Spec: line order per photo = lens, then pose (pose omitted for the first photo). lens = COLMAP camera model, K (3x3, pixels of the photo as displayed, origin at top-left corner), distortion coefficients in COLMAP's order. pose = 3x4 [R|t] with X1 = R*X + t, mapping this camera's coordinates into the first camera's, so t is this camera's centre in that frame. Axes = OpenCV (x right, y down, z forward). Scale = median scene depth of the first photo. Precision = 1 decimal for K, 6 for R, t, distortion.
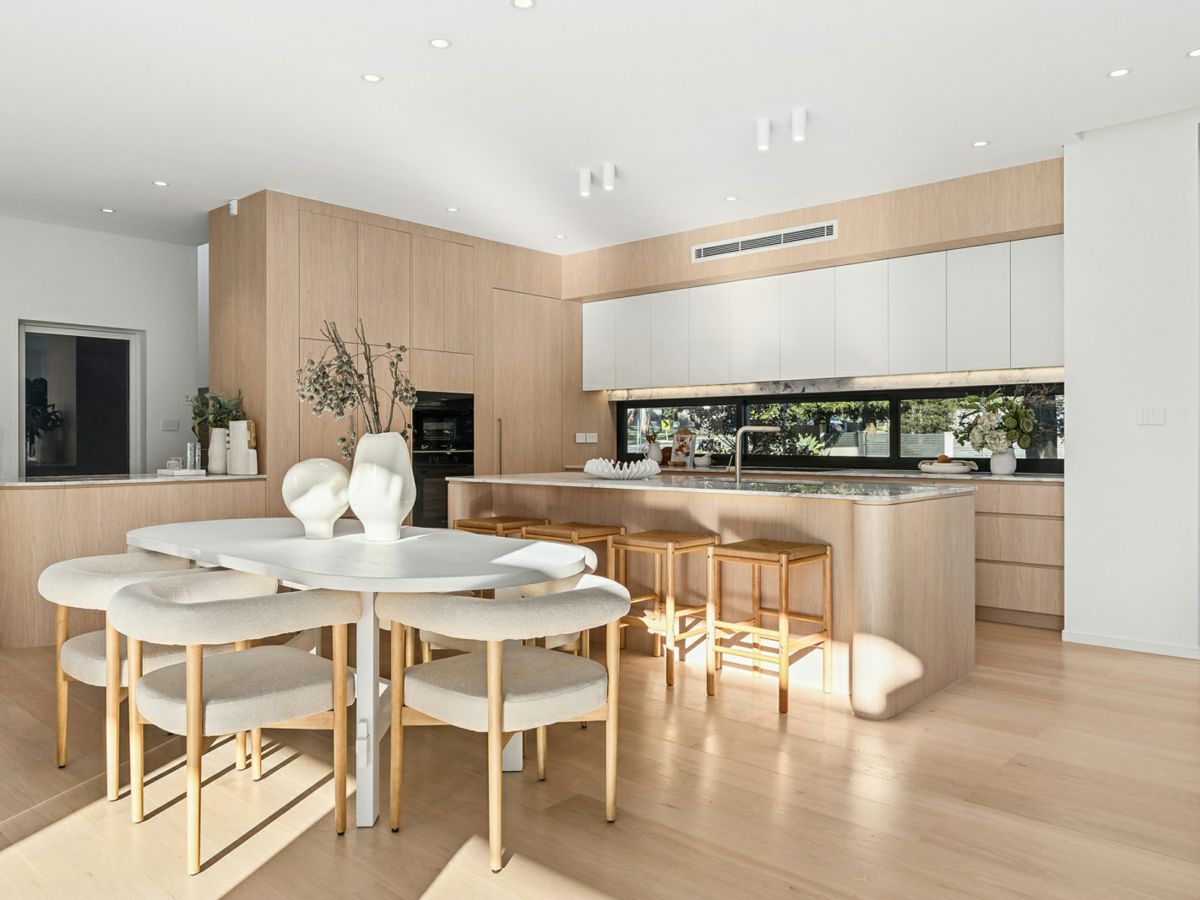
lens RADIAL K [[858.4, 0, 600.0], [0, 858.4, 450.0], [0, 0, 1]] dist [-0.004452, -0.002210]
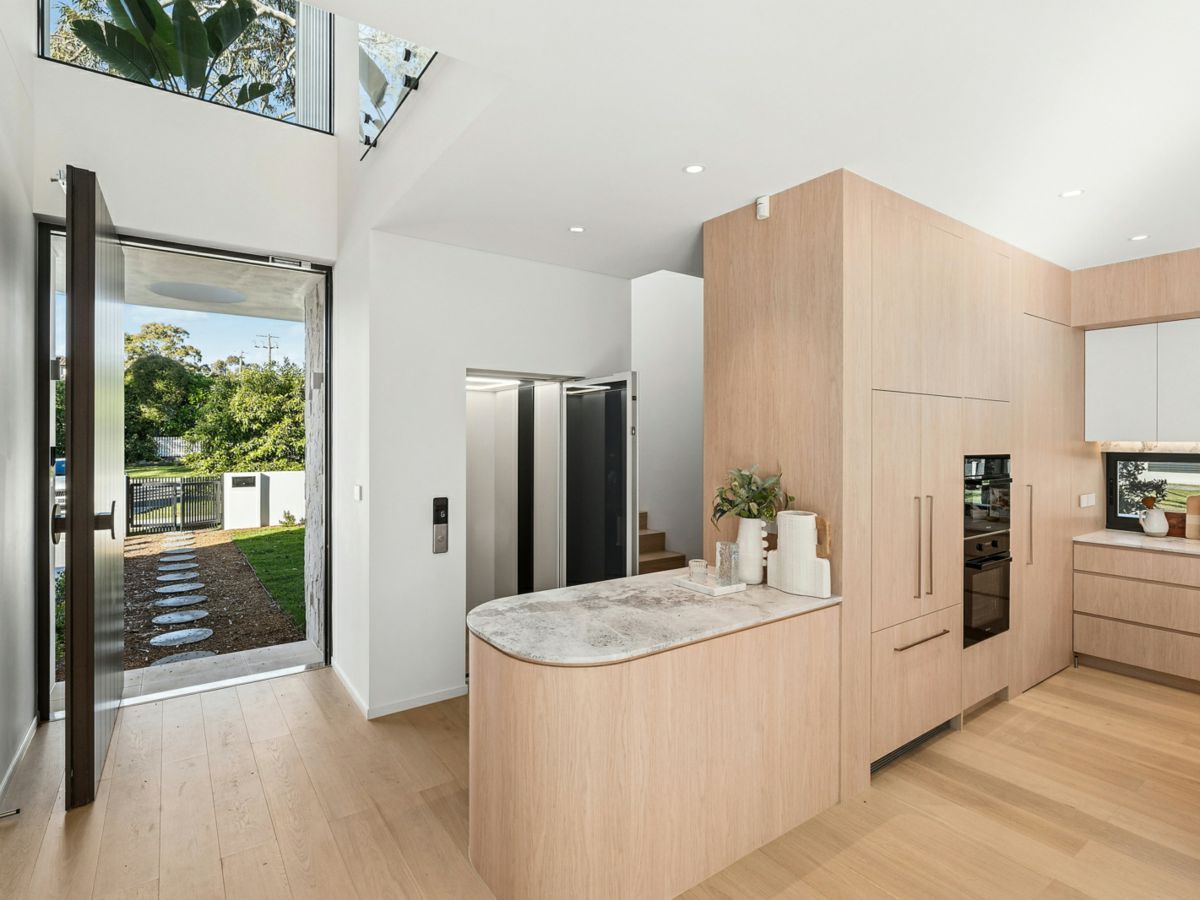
lens RADIAL K [[615.8, 0, 600.0], [0, 615.8, 450.0], [0, 0, 1]] dist [-0.057761, -0.000270]
pose [[0.973033, 0.008523, -0.230509, -0.442716], [-0.007373, 0.999956, 0.005849, -0.082203], [0.230549, -0.003991, 0.973053, 0.475251]]
